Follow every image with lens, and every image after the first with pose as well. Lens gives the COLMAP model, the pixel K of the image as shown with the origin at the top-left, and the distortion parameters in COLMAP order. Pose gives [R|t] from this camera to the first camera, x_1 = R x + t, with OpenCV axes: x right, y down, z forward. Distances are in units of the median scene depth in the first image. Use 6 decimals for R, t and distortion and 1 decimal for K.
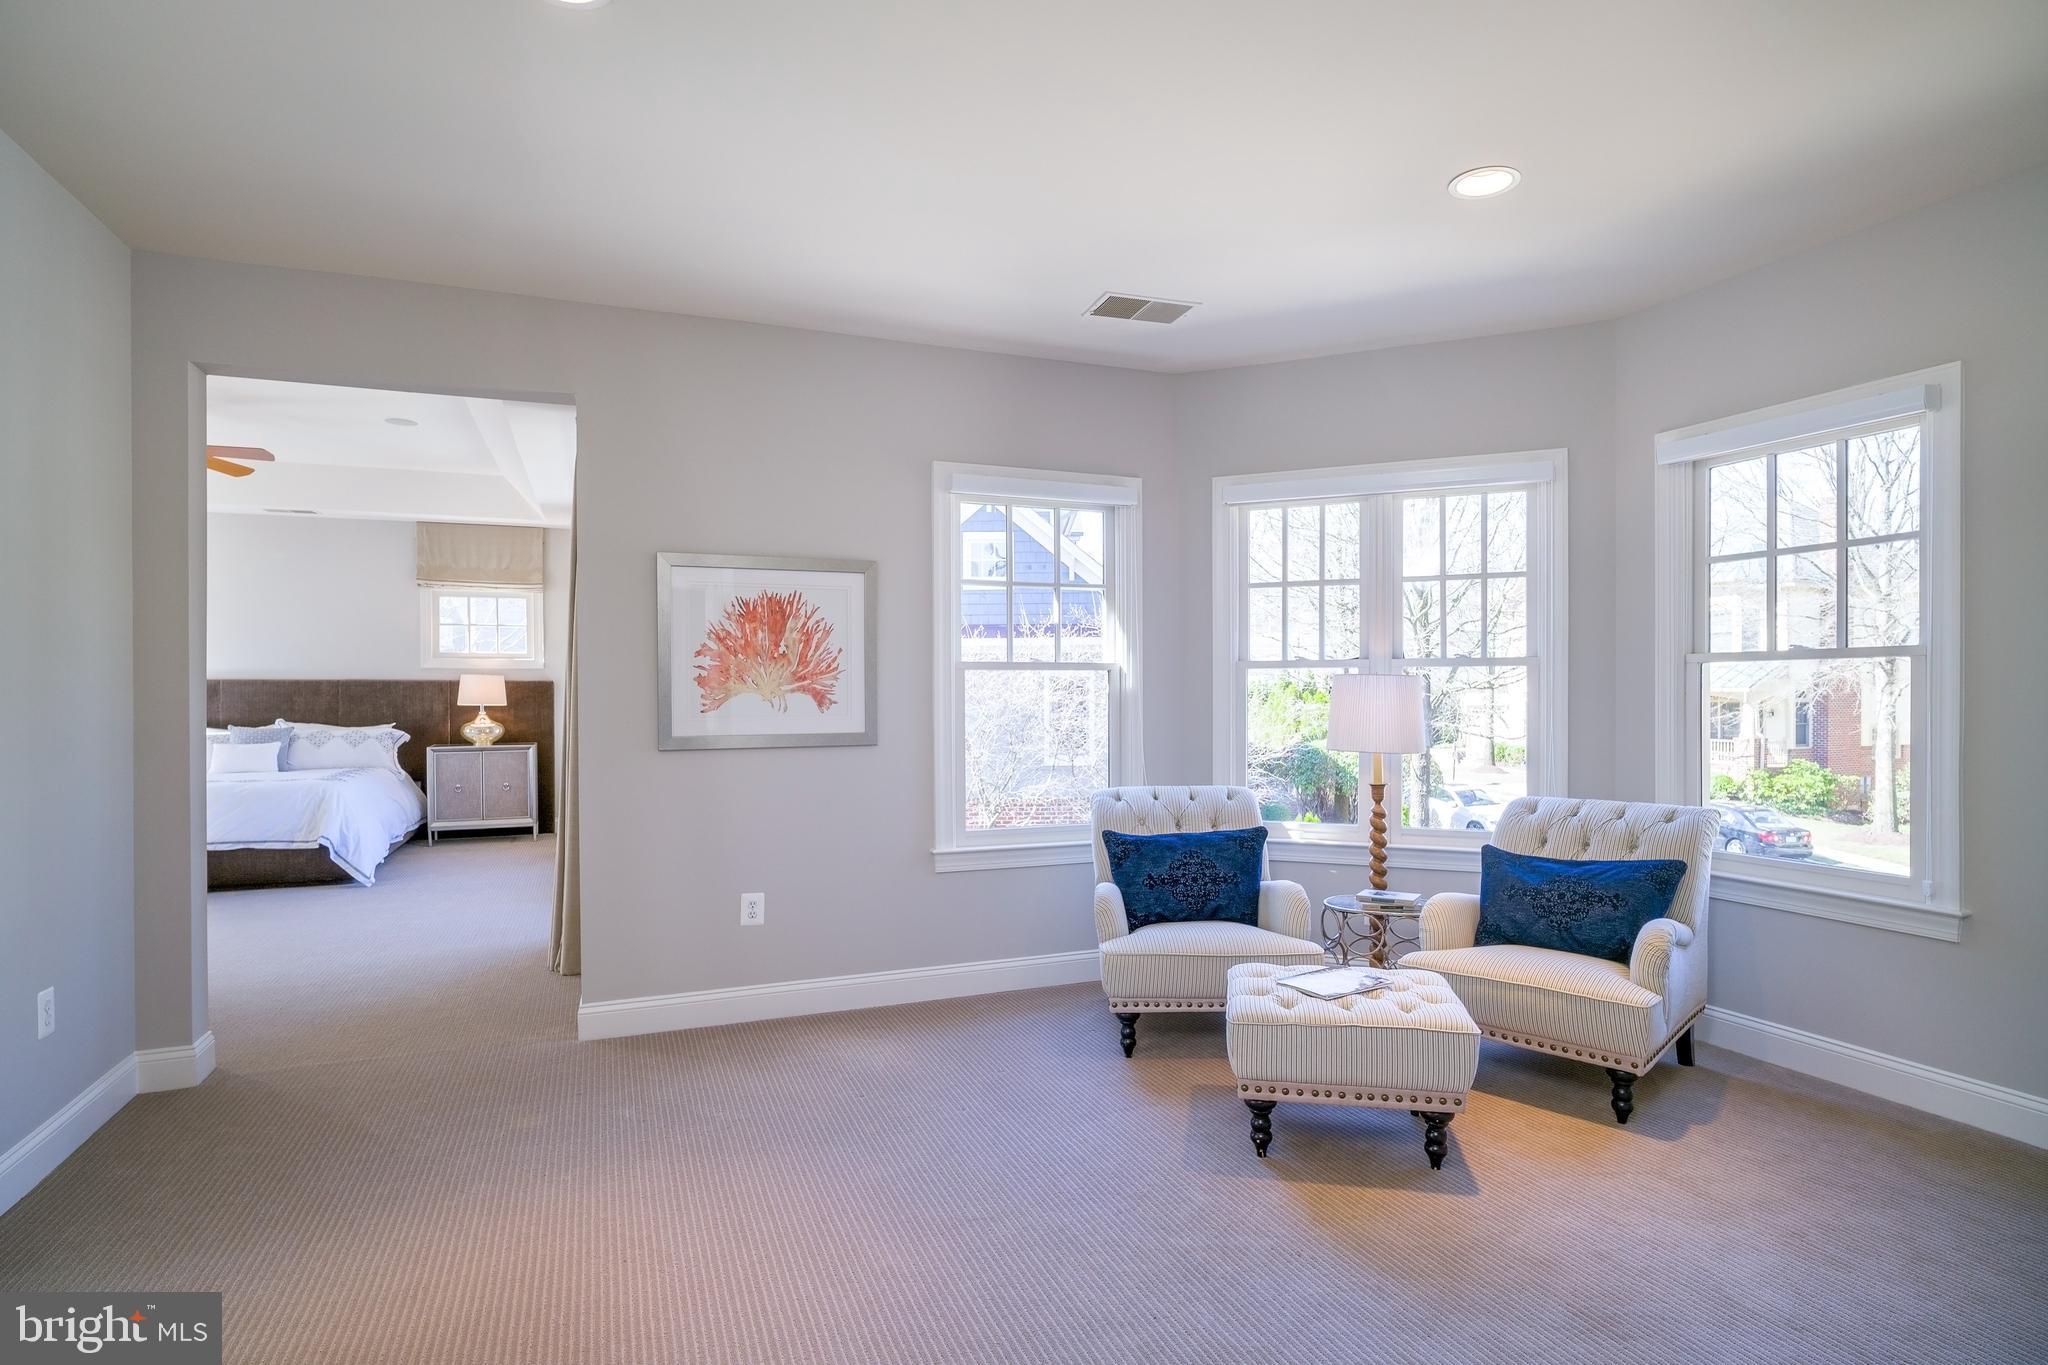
lens RADIAL K [[1053.4, 0, 1022.1], [0, 1053.4, 694.0], [0, 0, 1]] dist [0.002803, 0.000154]
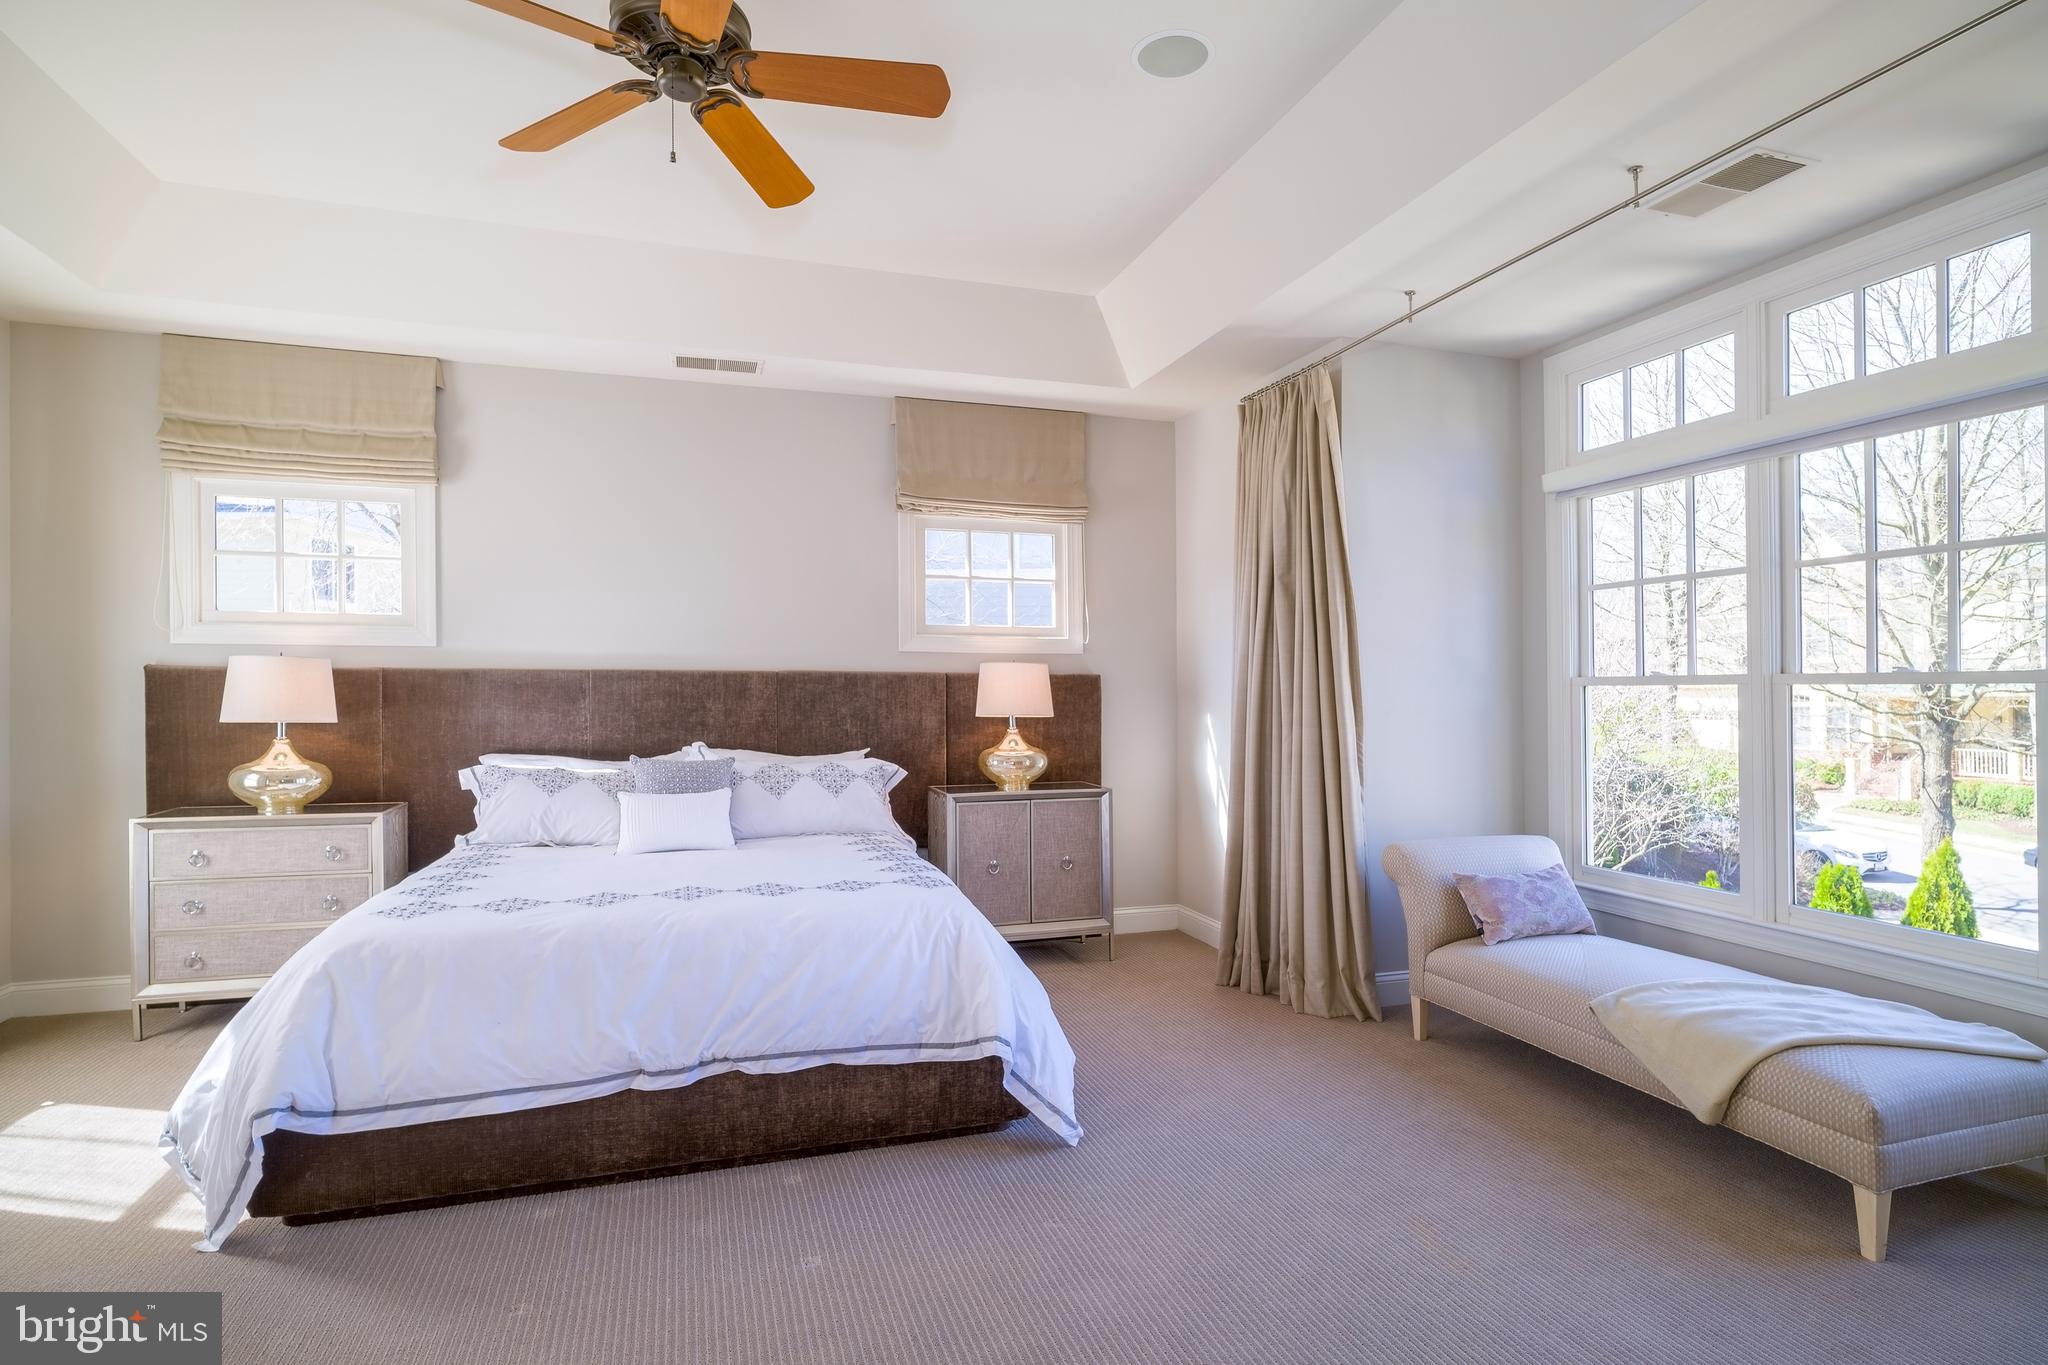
lens RADIAL K [[1053.4, 0, 1029.3], [0, 1053.4, 678.6], [0, 0, 1]] dist [0.002803, 0.000154]
pose [[0.996885, -0.003506, -0.078794, -0.463367], [0.000508, 0.999276, -0.038044, 0.011459], [0.078870, 0.037885, 0.996165, 0.446710]]
